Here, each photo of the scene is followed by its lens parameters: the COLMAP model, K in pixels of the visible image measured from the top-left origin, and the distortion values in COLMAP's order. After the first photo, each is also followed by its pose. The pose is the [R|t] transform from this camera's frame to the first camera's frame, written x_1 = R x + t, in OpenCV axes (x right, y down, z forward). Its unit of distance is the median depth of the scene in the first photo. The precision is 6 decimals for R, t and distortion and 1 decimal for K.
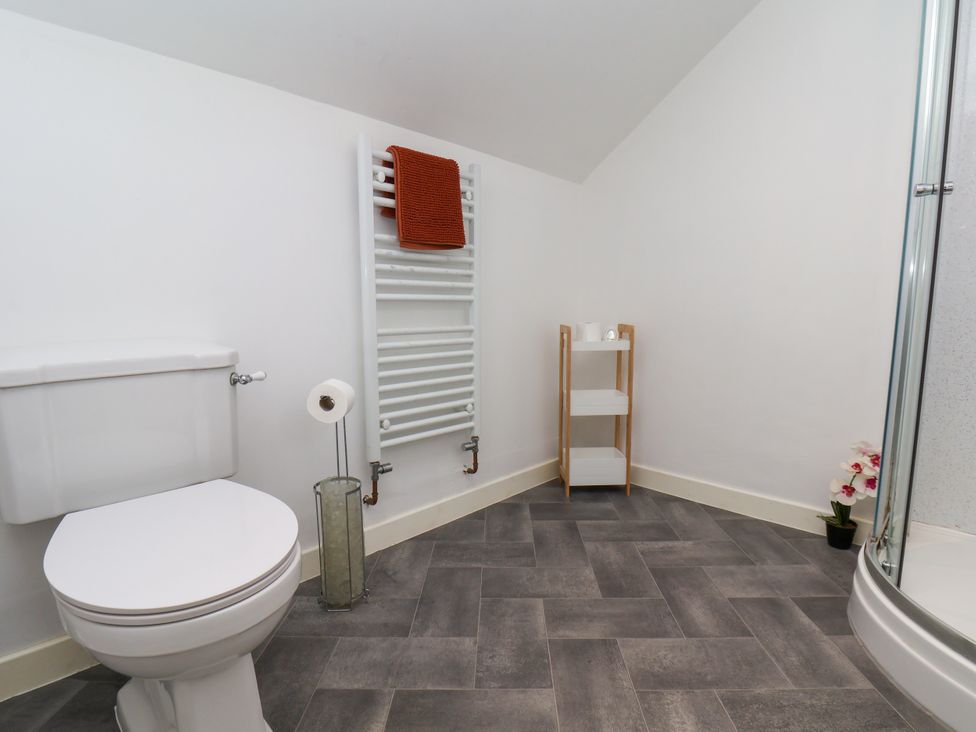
lens RADIAL K [[538.8, 0, 486.4], [0, 538.8, 377.0], [0, 0, 1]] dist [0.003237, -0.017798]
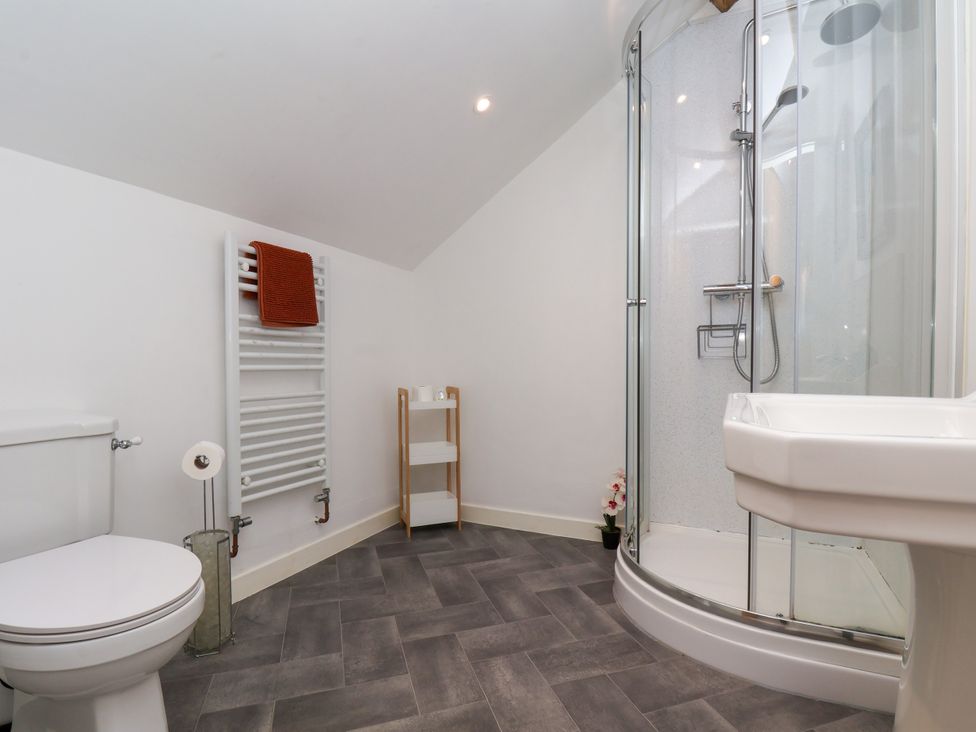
lens RADIAL K [[538.8, 0, 486.4], [0, 538.8, 377.0], [0, 0, 1]] dist [0.003237, -0.017798]
pose [[0.950600, -0.010745, 0.310232, -0.065479], [0.044369, 0.993842, -0.101532, 0.010255], [-0.307231, 0.110281, 0.945223, -0.252523]]
